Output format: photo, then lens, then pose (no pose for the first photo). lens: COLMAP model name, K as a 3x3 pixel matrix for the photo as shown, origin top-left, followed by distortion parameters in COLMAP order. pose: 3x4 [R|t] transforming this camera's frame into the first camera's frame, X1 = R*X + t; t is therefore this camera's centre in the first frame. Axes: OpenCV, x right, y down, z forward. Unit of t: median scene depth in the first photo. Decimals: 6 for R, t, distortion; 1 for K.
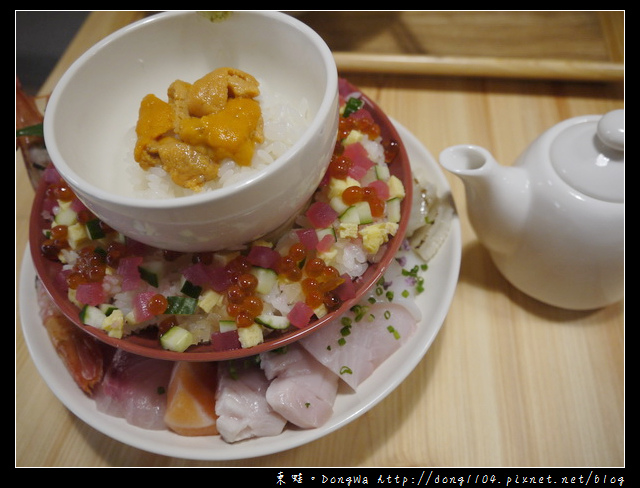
lens RADIAL K [[550.4, 0, 316.0], [0, 550.4, 246.1], [0, 0, 1]] dist [-0.006903, 0.012784]
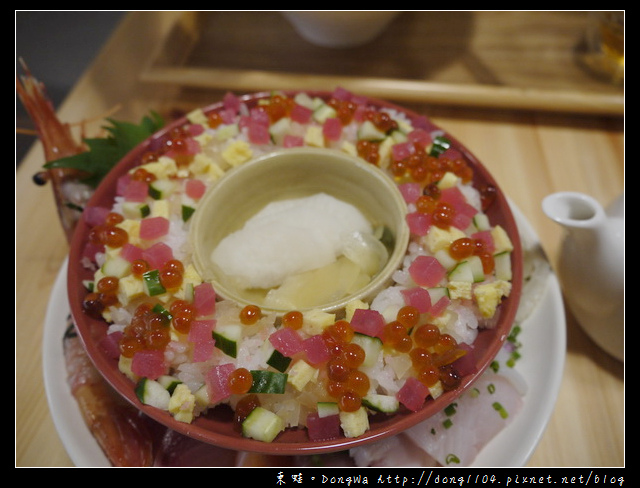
lens RADIAL K [[550.4, 0, 319.5], [0, 550.4, 241.7], [0, 0, 1]] dist [-0.006903, 0.012784]
pose [[0.998663, 0.021841, 0.046863, -0.191895], [-0.018180, 0.996853, -0.077165, -0.032643], [-0.048401, 0.076210, 0.995916, 0.160426]]
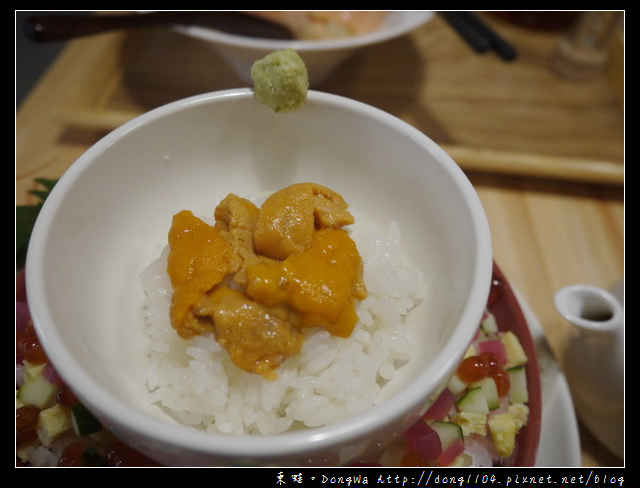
lens RADIAL K [[550.4, 0, 320.6], [0, 550.4, 242.0], [0, 0, 1]] dist [-0.006903, 0.012784]
pose [[0.990212, 0.042963, 0.132794, -0.225103], [-0.029341, 0.994260, -0.102889, -0.173733], [-0.136452, 0.097986, 0.985789, 0.315401]]
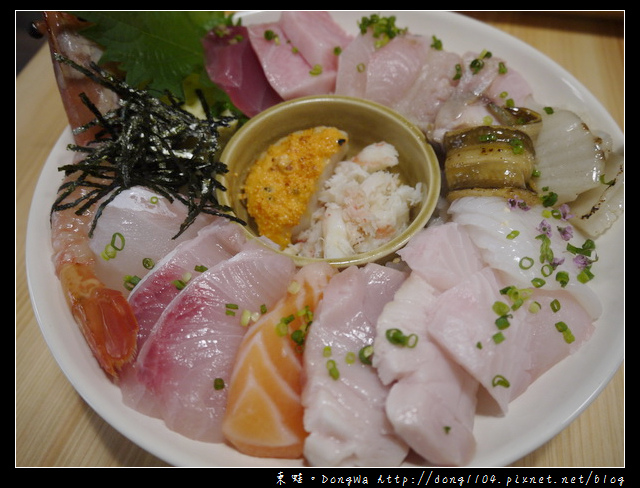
lens RADIAL K [[550.4, 0, 322.0], [0, 550.4, 246.5], [0, 0, 1]] dist [-0.006903, 0.012784]
pose [[0.995324, 0.095072, -0.017076, -0.164387], [-0.094884, 0.995422, 0.011498, 0.076553], [0.018091, -0.009824, 0.999788, 0.335193]]
